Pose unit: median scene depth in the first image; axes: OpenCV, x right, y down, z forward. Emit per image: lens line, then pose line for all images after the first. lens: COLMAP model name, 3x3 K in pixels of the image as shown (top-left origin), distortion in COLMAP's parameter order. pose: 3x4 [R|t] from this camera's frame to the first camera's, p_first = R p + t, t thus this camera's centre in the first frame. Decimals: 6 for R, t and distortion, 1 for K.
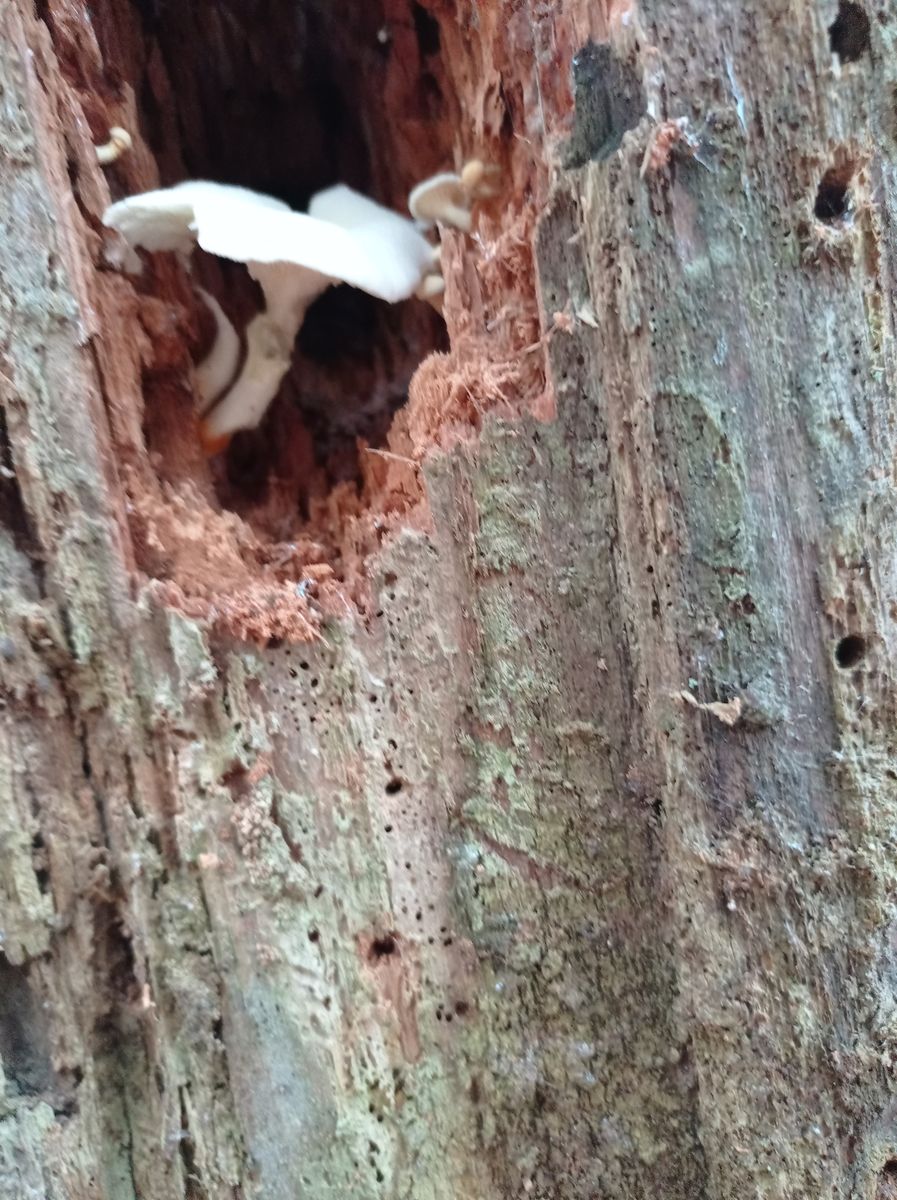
lens RADIAL K [[924.6, 0, 443.9], [0, 924.6, 602.7], [0, 0, 1]] dist [-0.020930, 0.005265]
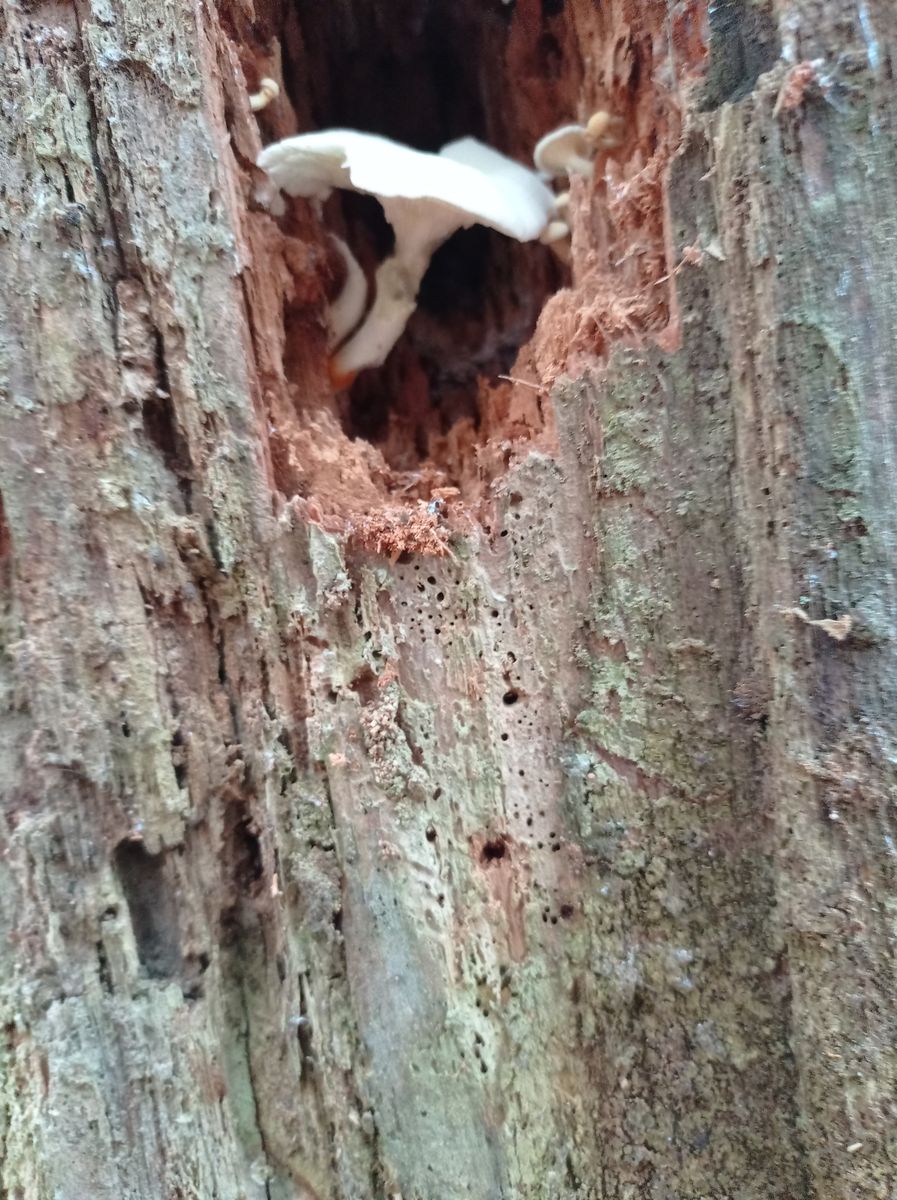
lens RADIAL K [[924.6, 0, 452.2], [0, 924.6, 598.1], [0, 0, 1]] dist [-0.020930, 0.005265]
pose [[0.998493, 0.028424, -0.046955, -0.076205], [-0.028280, 0.999593, 0.003717, 0.083938], [0.047042, -0.002384, 0.998890, -0.066868]]
